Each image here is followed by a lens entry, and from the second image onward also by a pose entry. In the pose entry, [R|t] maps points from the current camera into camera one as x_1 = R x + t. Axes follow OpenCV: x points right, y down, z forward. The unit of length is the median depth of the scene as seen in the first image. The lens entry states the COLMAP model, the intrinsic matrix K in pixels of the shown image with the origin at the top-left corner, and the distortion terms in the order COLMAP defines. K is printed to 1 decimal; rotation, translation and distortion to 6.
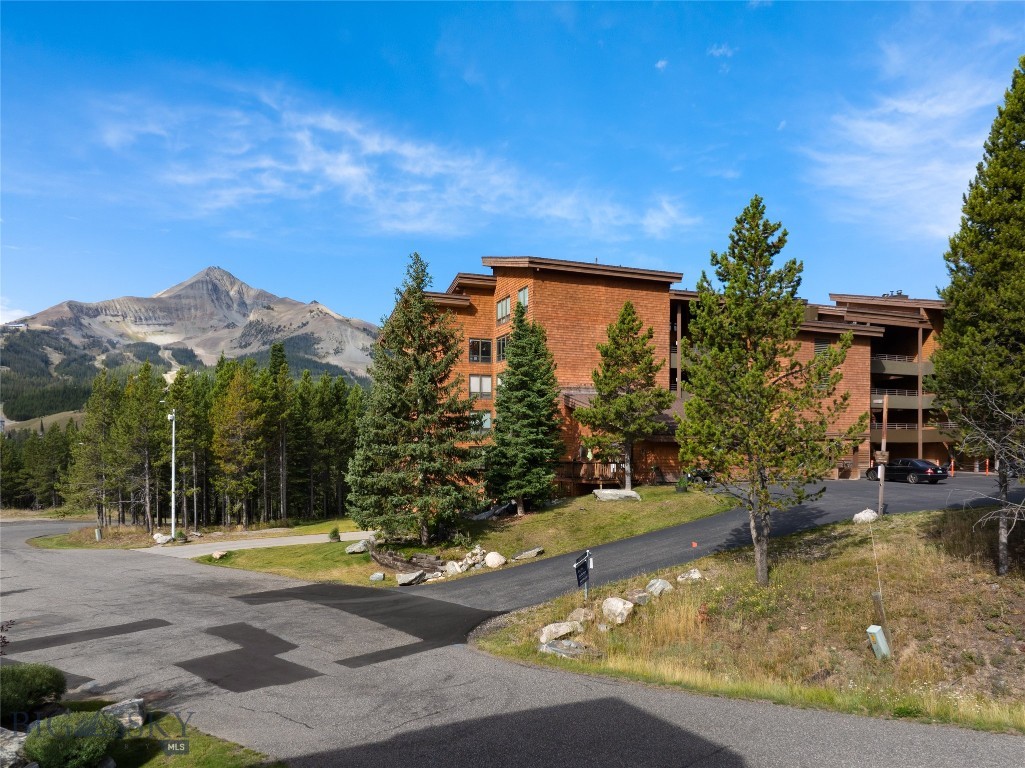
lens RADIAL K [[732.5, 0, 512.5], [0, 732.5, 384.0], [0, 0, 1]] dist [0.019726, 0.000134]
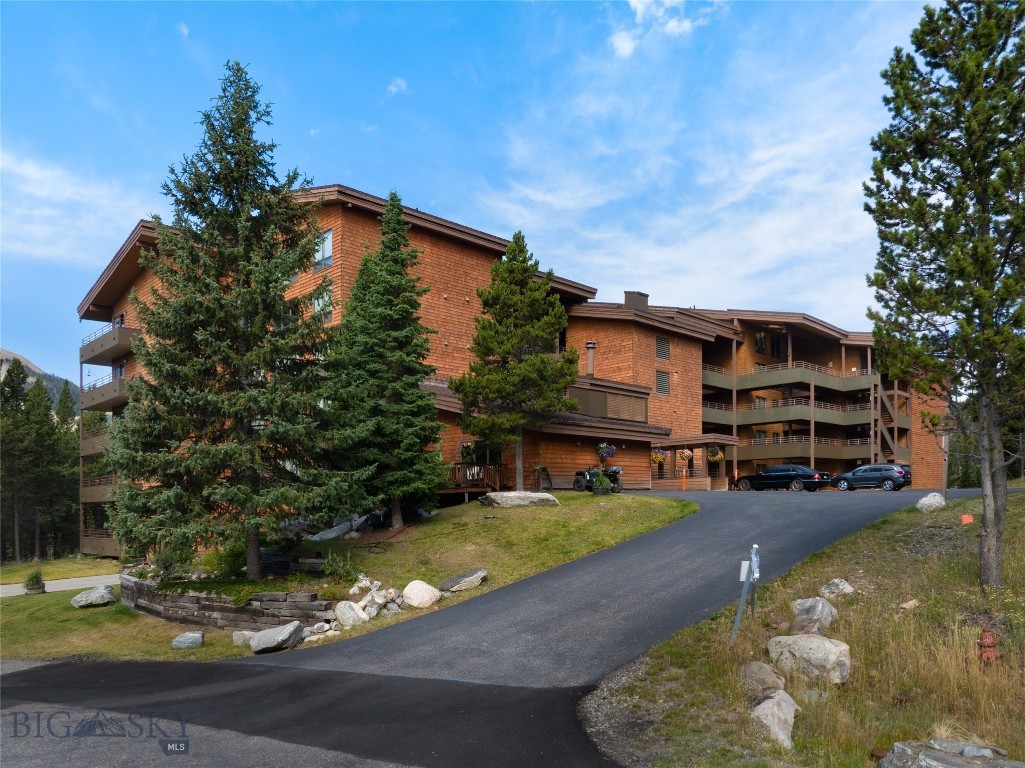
lens RADIAL K [[770.6, 0, 511.4], [0, 770.6, 431.4], [0, 0, 1]] dist [-0.047417, 0.000615]
pose [[0.928633, 0.019702, 0.370475, -0.165366], [-0.020289, 0.999791, -0.002314, 0.109485], [-0.370443, -0.005368, 0.928840, 0.409093]]
